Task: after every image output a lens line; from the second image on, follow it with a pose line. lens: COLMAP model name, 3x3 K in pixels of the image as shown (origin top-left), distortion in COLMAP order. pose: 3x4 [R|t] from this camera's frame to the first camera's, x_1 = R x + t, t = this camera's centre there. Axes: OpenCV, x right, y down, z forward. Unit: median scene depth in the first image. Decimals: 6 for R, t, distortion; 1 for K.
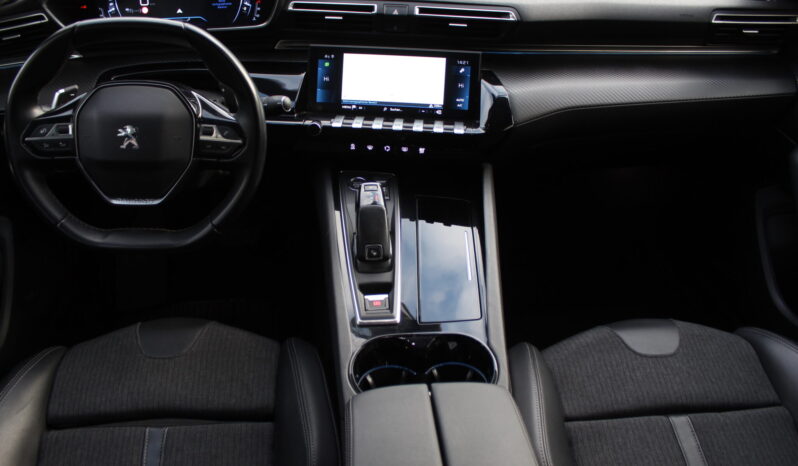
lens RADIAL K [[649.0, 0, 399.0], [0, 649.0, 233.0], [0, 0, 1]] dist [-0.176417, 0.130932]
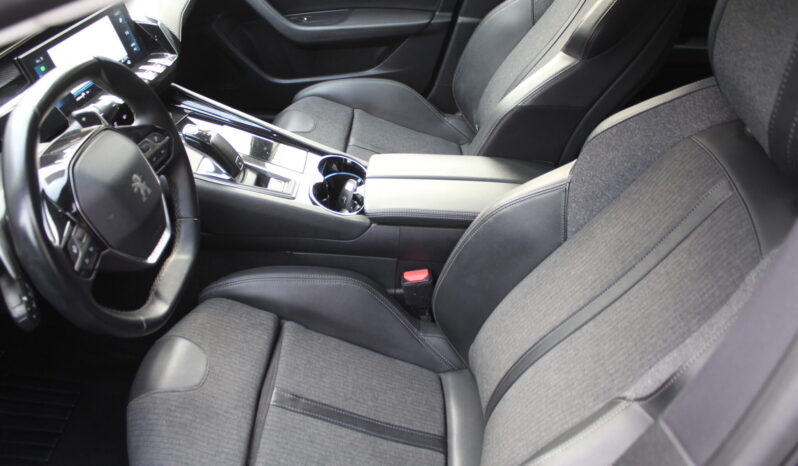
lens RADIAL K [[649.0, 0, 399.0], [0, 649.0, 233.0], [0, 0, 1]] dist [-0.176417, 0.130932]
pose [[0.124509, -0.624442, 0.771084, -0.901127], [0.440669, 0.731083, 0.520892, -0.330555], [-0.888993, 0.274937, 0.366199, 0.274635]]
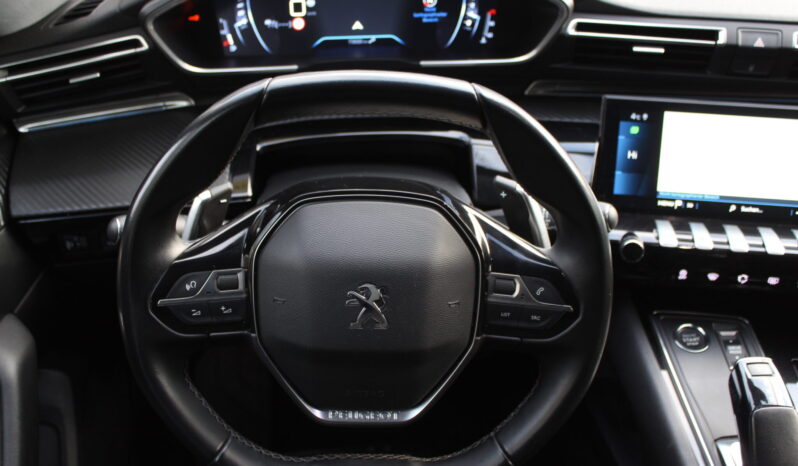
lens RADIAL K [[813.4, 0, 399.0], [0, 813.4, 233.0], [0, 0, 1]] dist [-0.092979, 0.012200]
pose [[0.999210, 0.002898, -0.039638, -0.300057], [-0.003157, 0.999974, -0.006477, -0.165794], [0.039618, 0.006597, 0.999193, 0.261752]]
